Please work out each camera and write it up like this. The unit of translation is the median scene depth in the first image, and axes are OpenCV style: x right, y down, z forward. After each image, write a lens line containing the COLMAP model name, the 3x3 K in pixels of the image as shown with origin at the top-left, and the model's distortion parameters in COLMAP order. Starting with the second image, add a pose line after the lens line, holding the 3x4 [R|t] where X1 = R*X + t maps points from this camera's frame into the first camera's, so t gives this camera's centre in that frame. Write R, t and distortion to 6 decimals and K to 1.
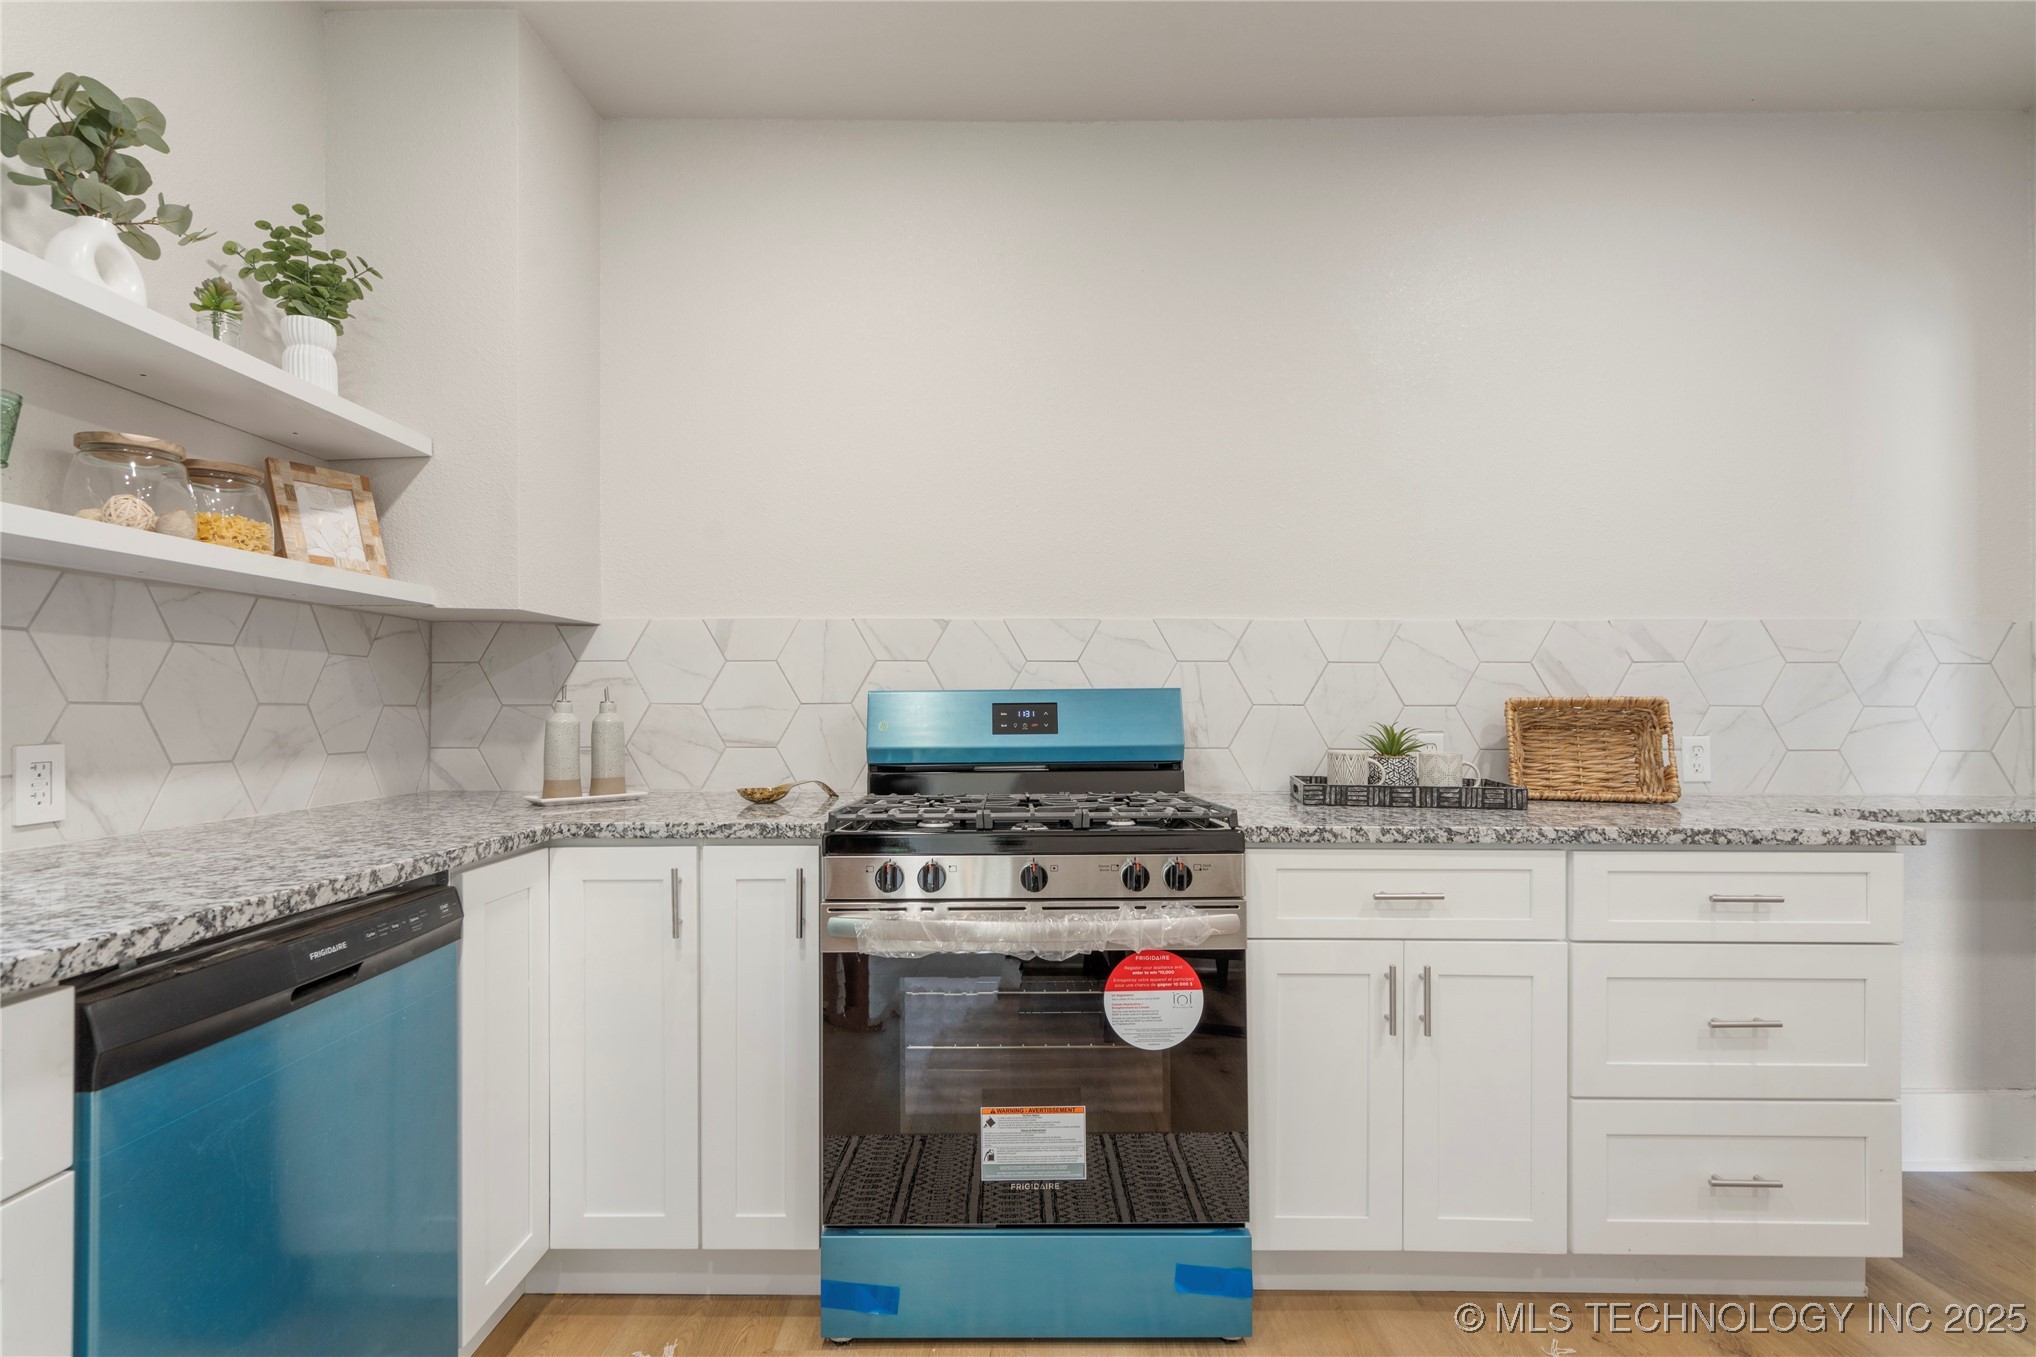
lens RADIAL K [[957.8, 0, 998.9], [0, 957.8, 701.1], [0, 0, 1]] dist [-0.002886, 0.003095]
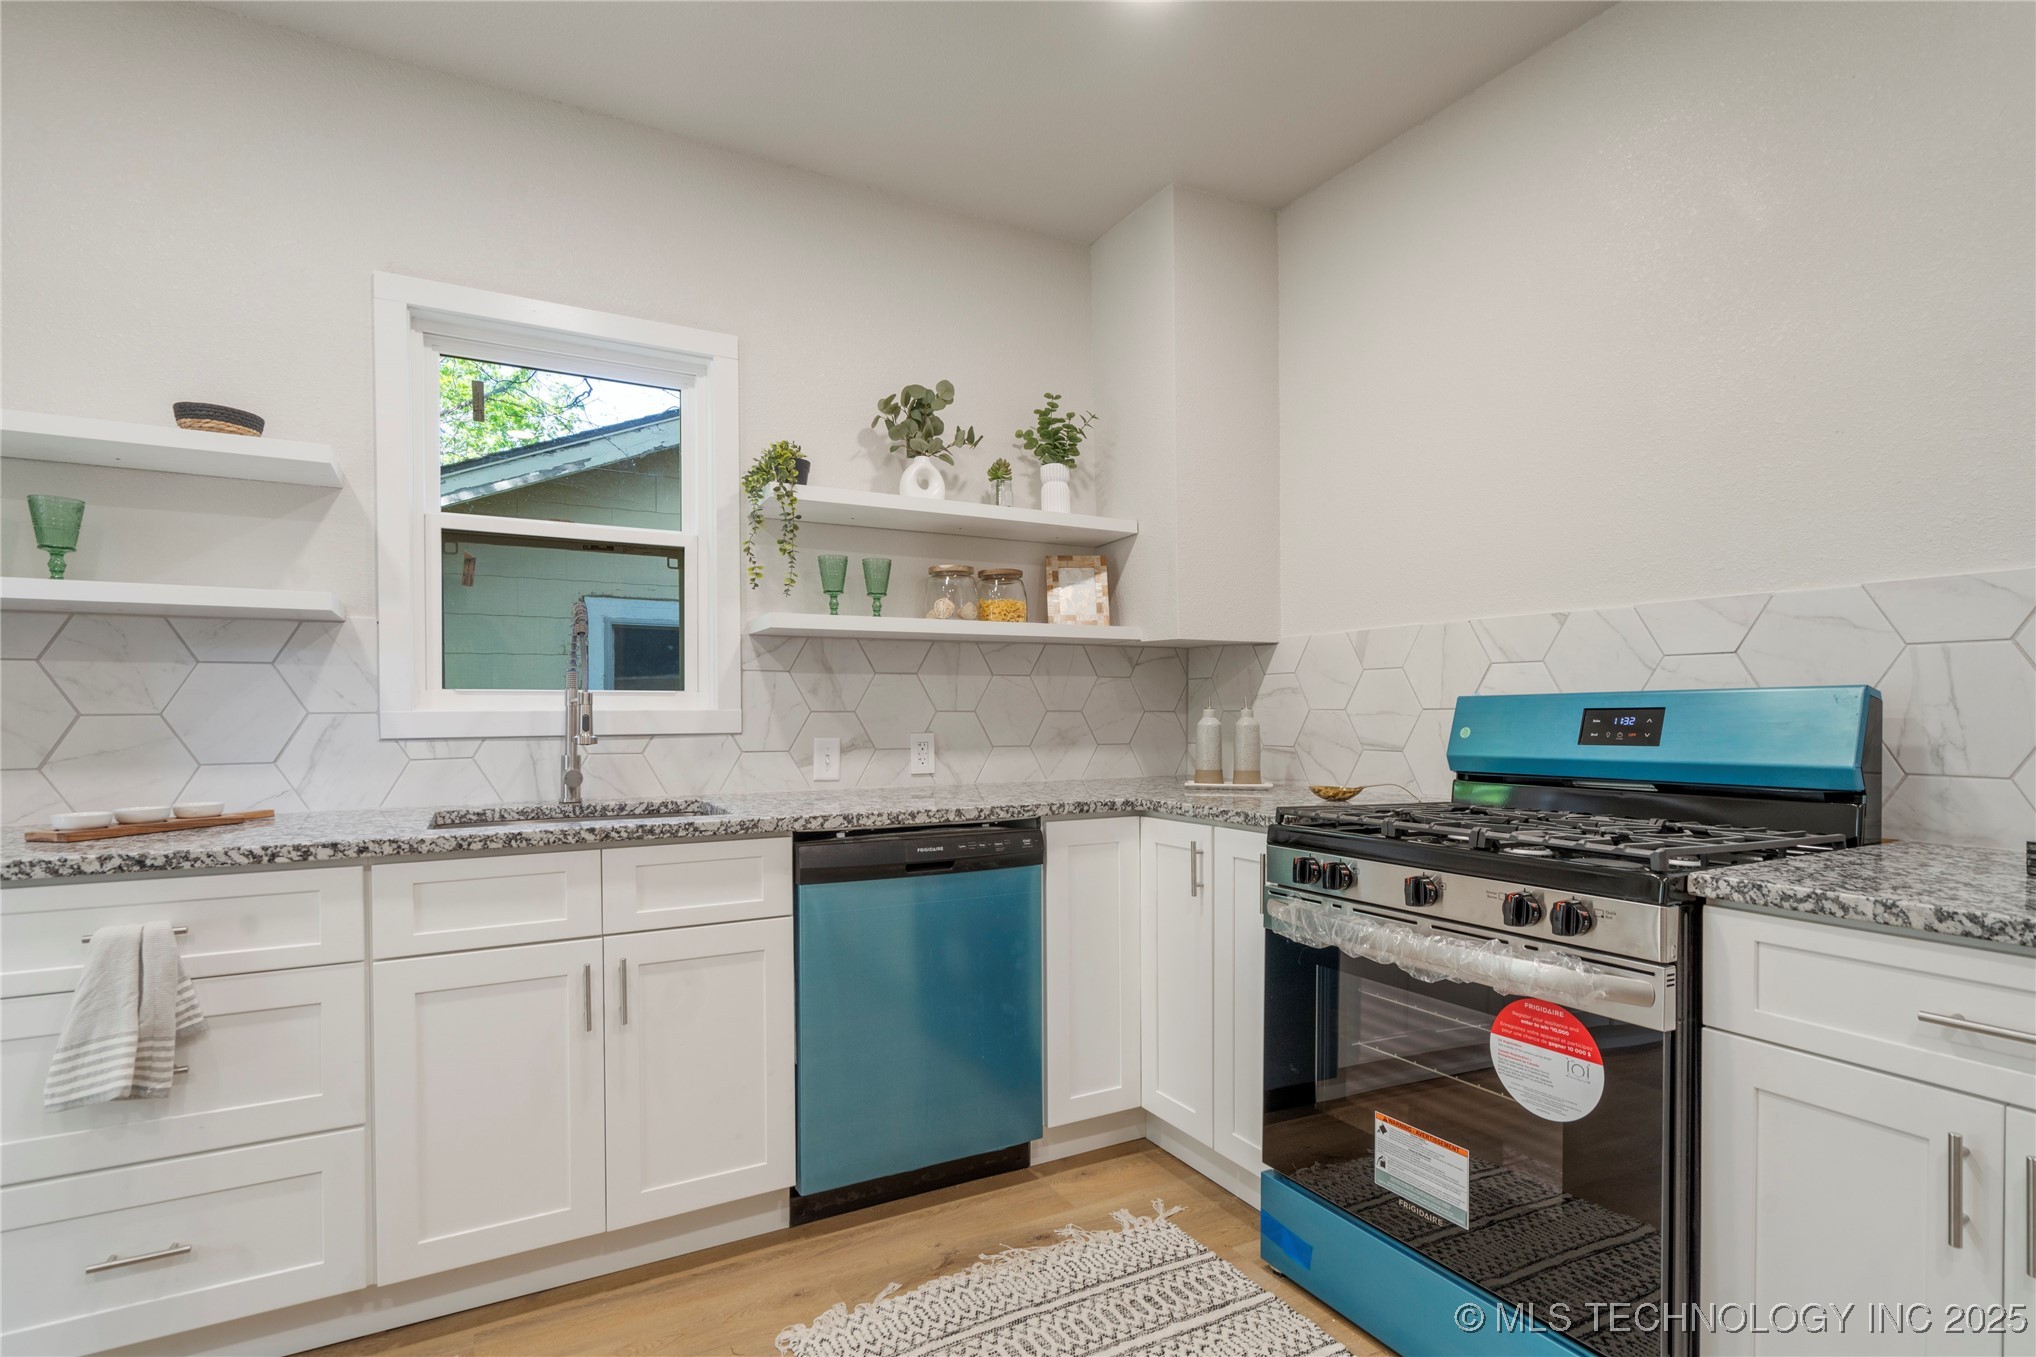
lens RADIAL K [[957.8, 0, 998.6], [0, 957.8, 727.8], [0, 0, 1]] dist [-0.002886, 0.003095]
pose [[0.483658, 0.013943, -0.875146, 0.627740], [0.008725, 0.999747, 0.020750, -0.003207], [0.875214, -0.017671, 0.483414, 0.162757]]
